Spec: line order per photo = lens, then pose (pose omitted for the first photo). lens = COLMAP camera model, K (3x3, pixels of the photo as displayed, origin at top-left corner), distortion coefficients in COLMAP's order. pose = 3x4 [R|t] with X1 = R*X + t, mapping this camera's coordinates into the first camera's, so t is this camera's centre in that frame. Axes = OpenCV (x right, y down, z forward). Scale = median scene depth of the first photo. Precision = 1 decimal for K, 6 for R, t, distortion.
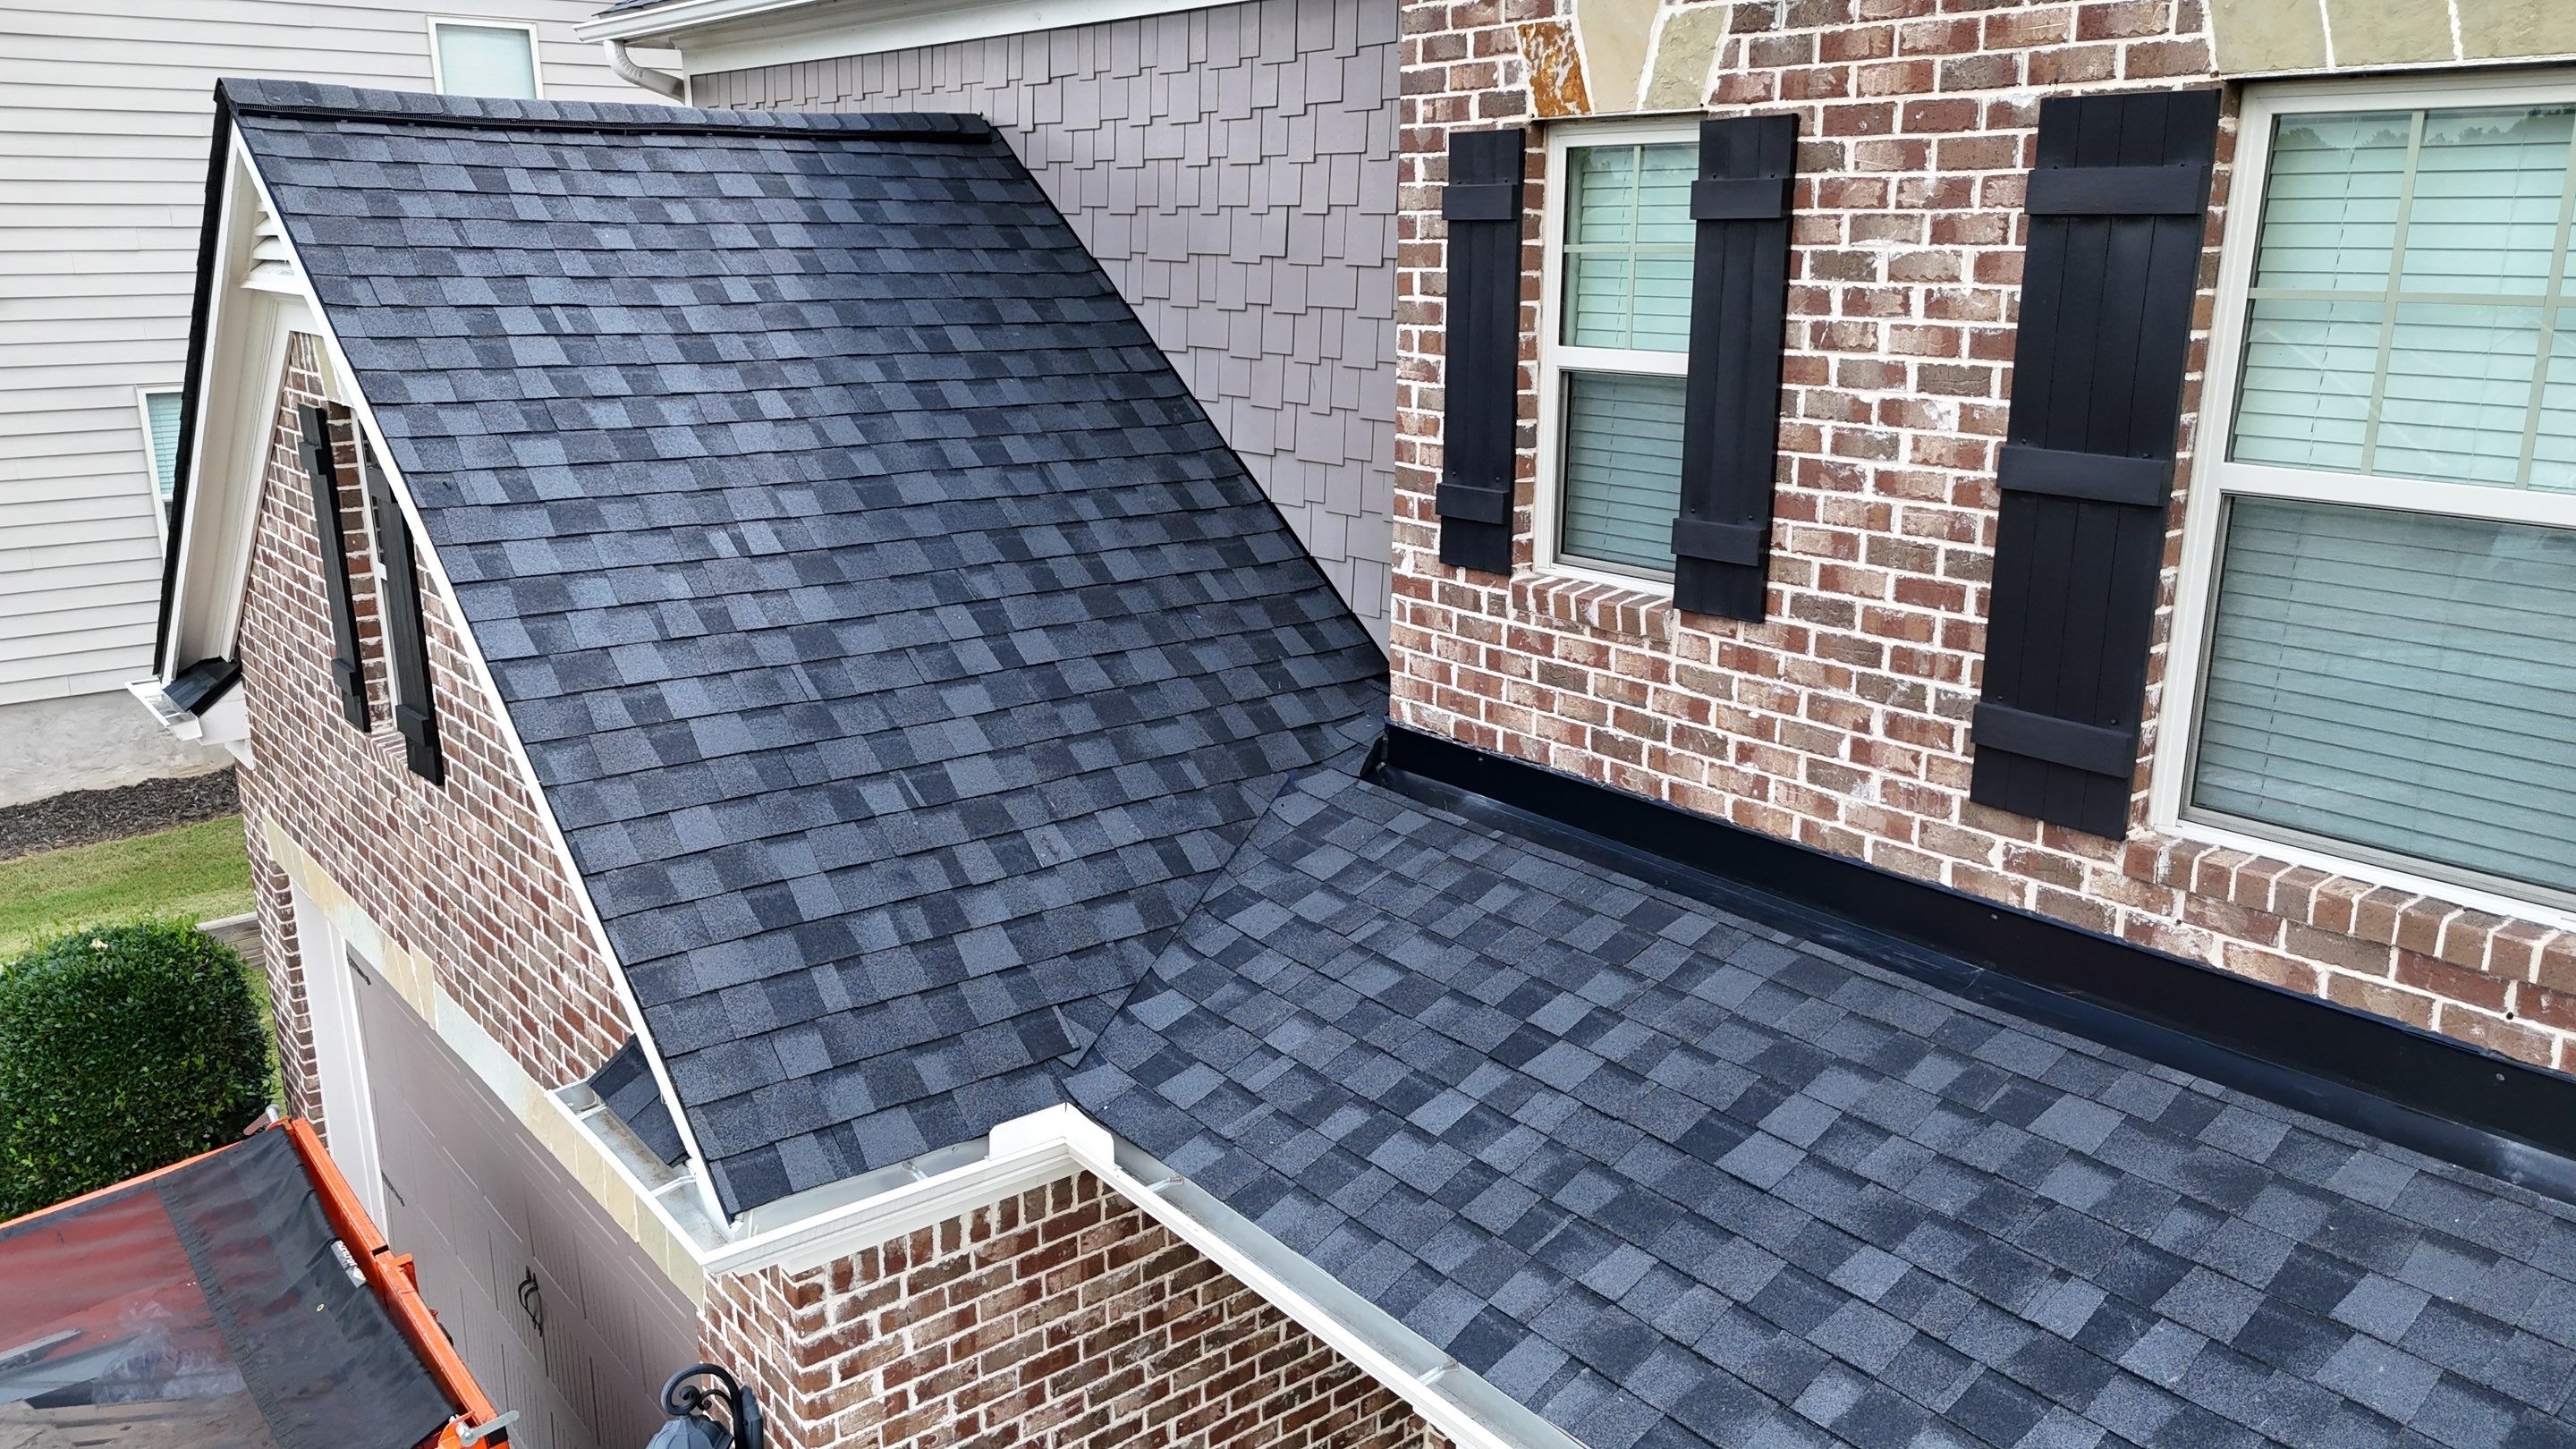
lens RADIAL K [[1892.4, 0, 1288.0], [0, 1892.4, 724.5], [0, 0, 1]] dist [0.163036, -0.401128]
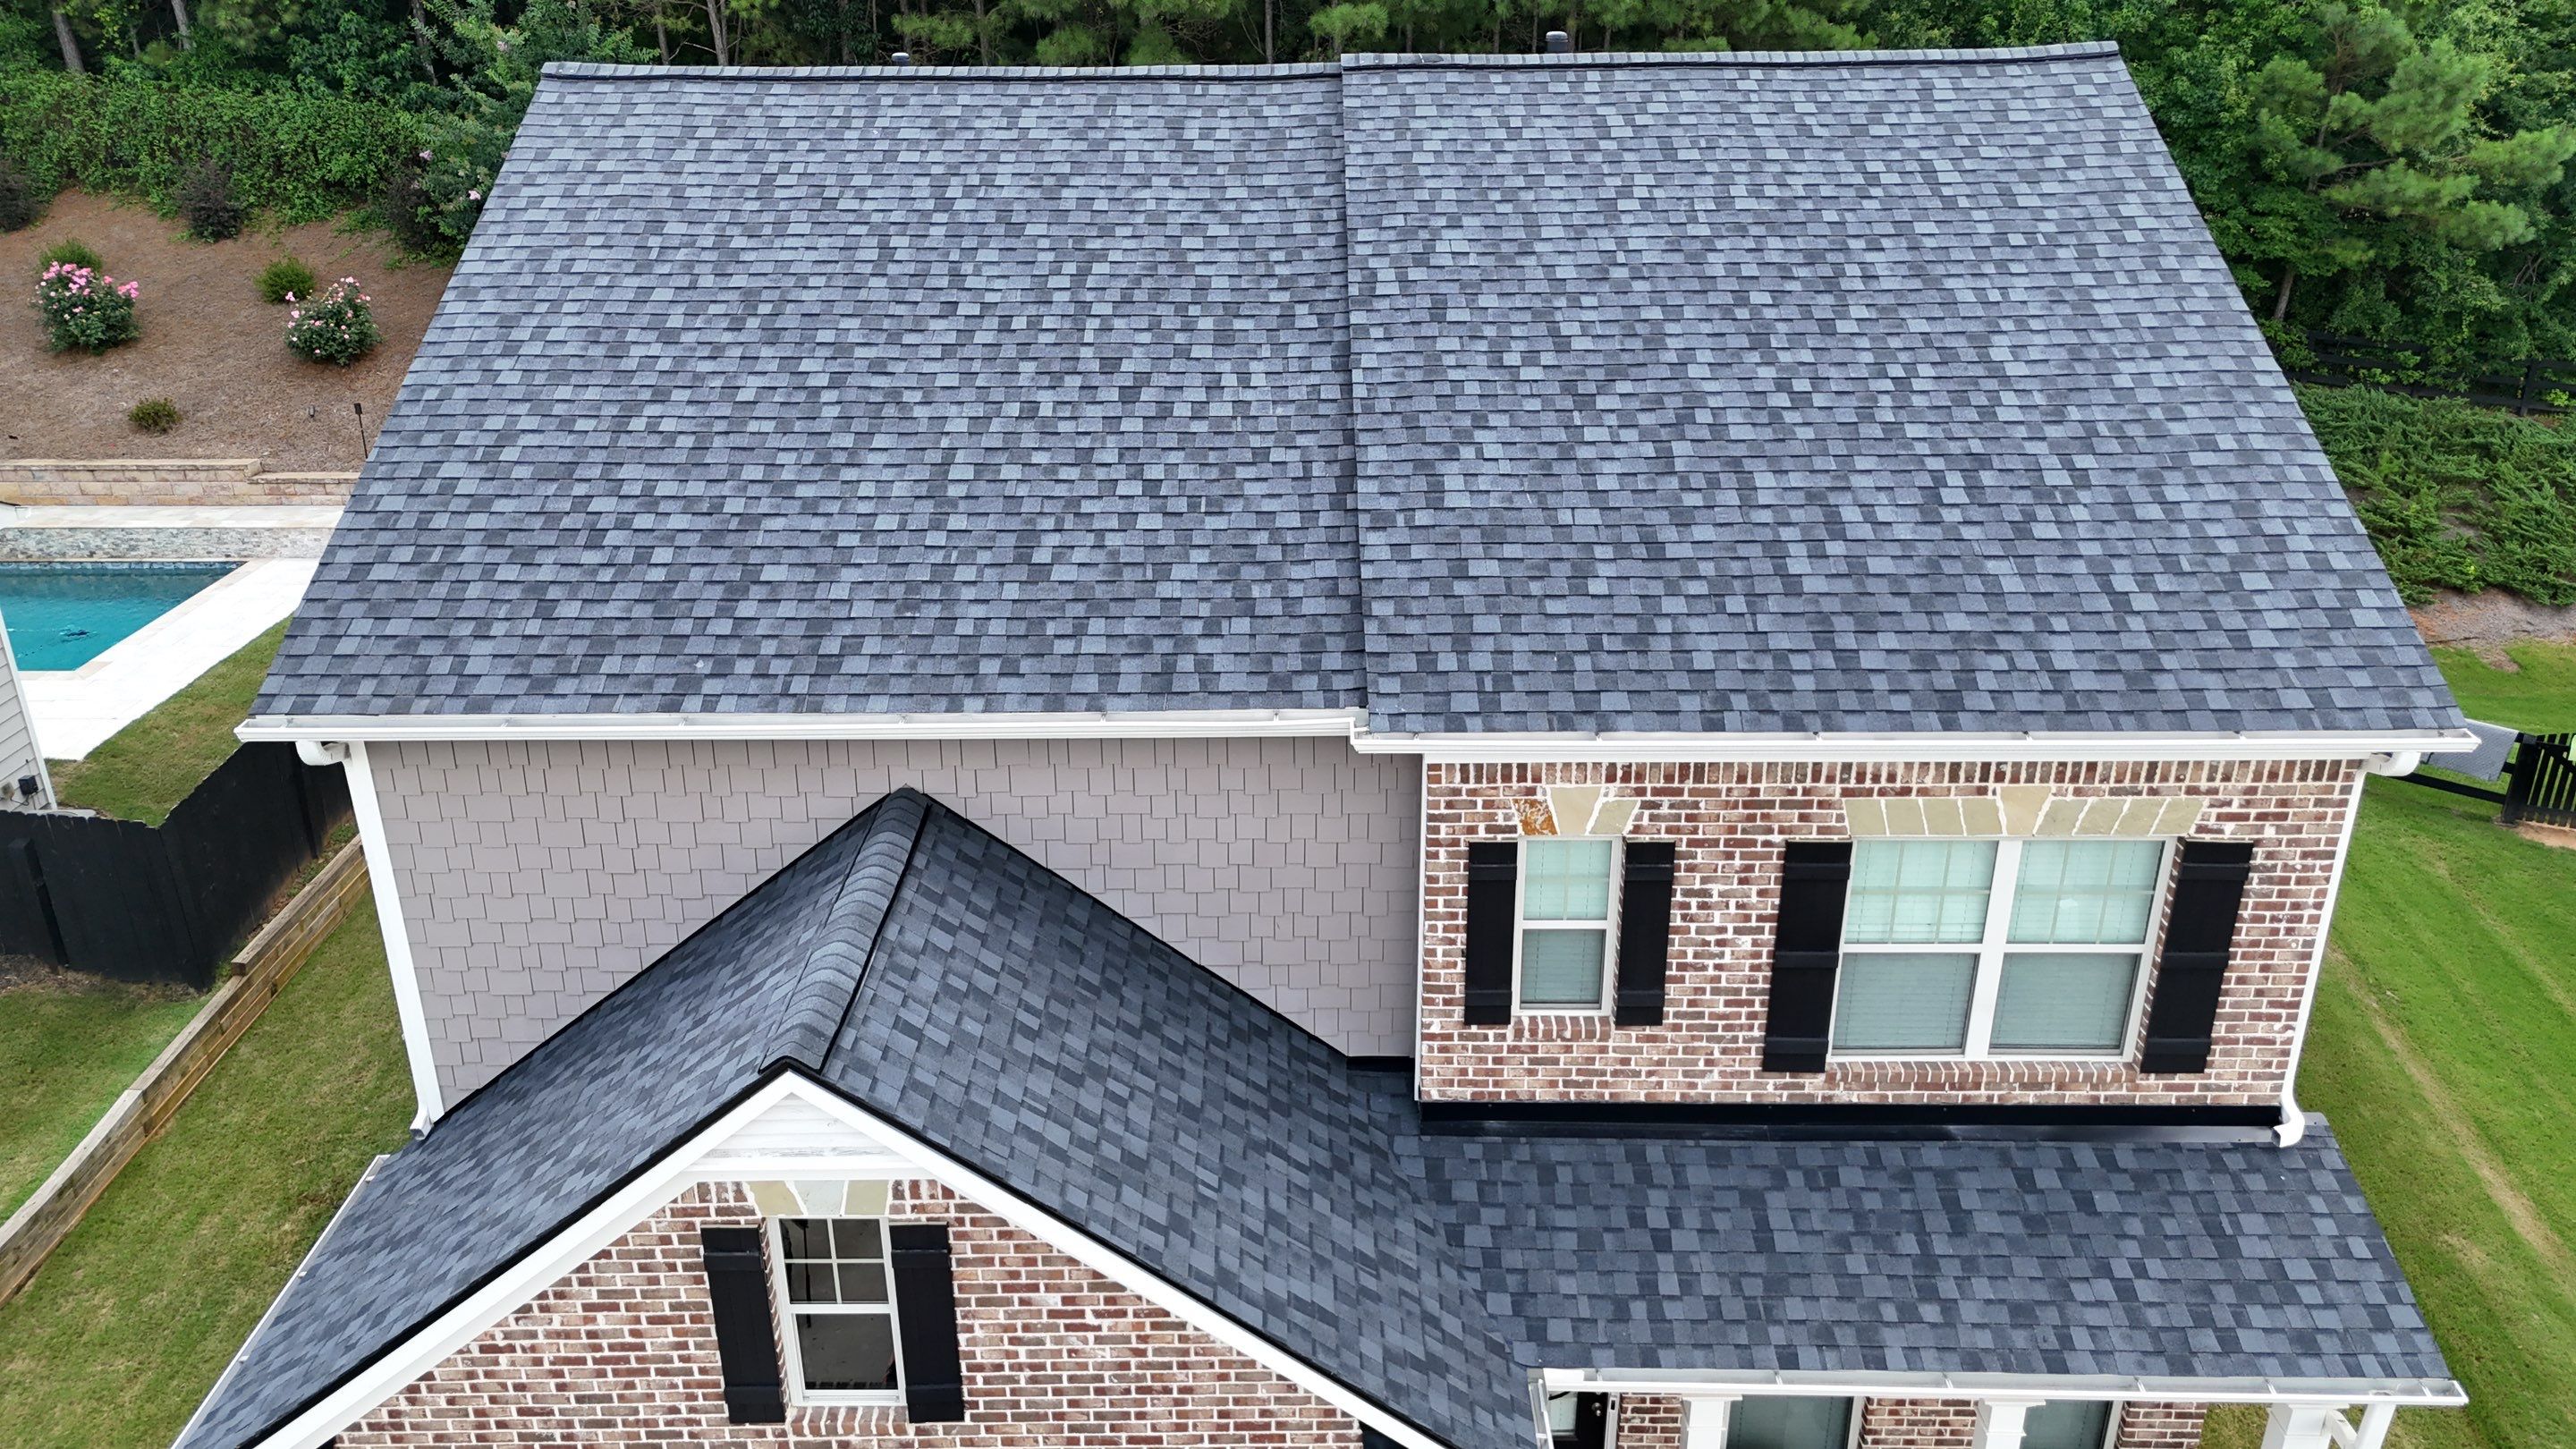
lens RADIAL K [[1892.4, 0, 1288.0], [0, 1892.4, 724.5], [0, 0, 1]] dist [0.163036, -0.401128]
pose [[0.631802, -0.310590, 0.710183, -1.651079], [0.203968, 0.950539, 0.234250, -1.084690], [-0.747812, -0.003145, 0.663903, -0.221530]]
